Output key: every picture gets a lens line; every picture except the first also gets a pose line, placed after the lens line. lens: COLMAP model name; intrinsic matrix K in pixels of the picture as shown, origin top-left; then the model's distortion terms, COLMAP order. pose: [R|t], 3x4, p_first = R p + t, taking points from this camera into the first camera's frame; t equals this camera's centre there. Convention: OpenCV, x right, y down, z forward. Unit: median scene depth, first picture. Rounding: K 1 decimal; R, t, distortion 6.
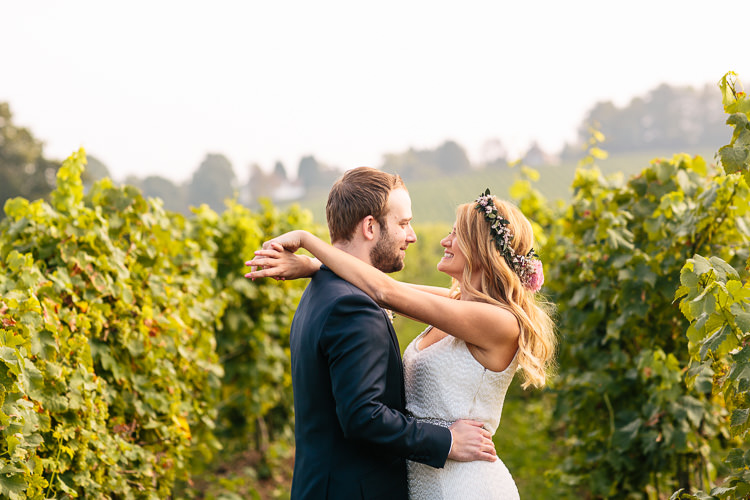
lens RADIAL K [[1827.6, 0, 373.9], [0, 1827.6, 251.8], [0, 0, 1]] dist [-0.086089, 0.000000]
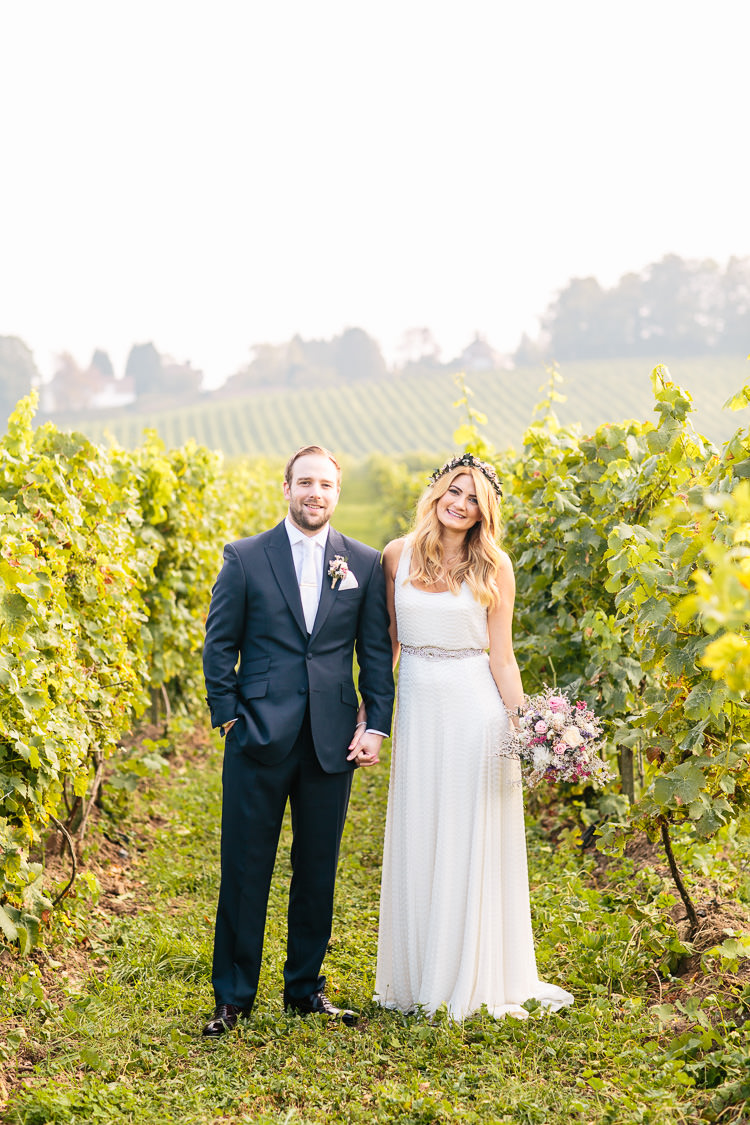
lens RADIAL K [[2741.4, 0, 376.3], [0, 2741.4, 561.1], [0, 0, 1]] dist [-0.086089, 0.000000]
pose [[0.998131, 0.030094, 0.053189, -0.050993], [-0.031446, 0.999199, 0.024761, -0.008348], [-0.052401, -0.026387, 0.998277, -0.511974]]
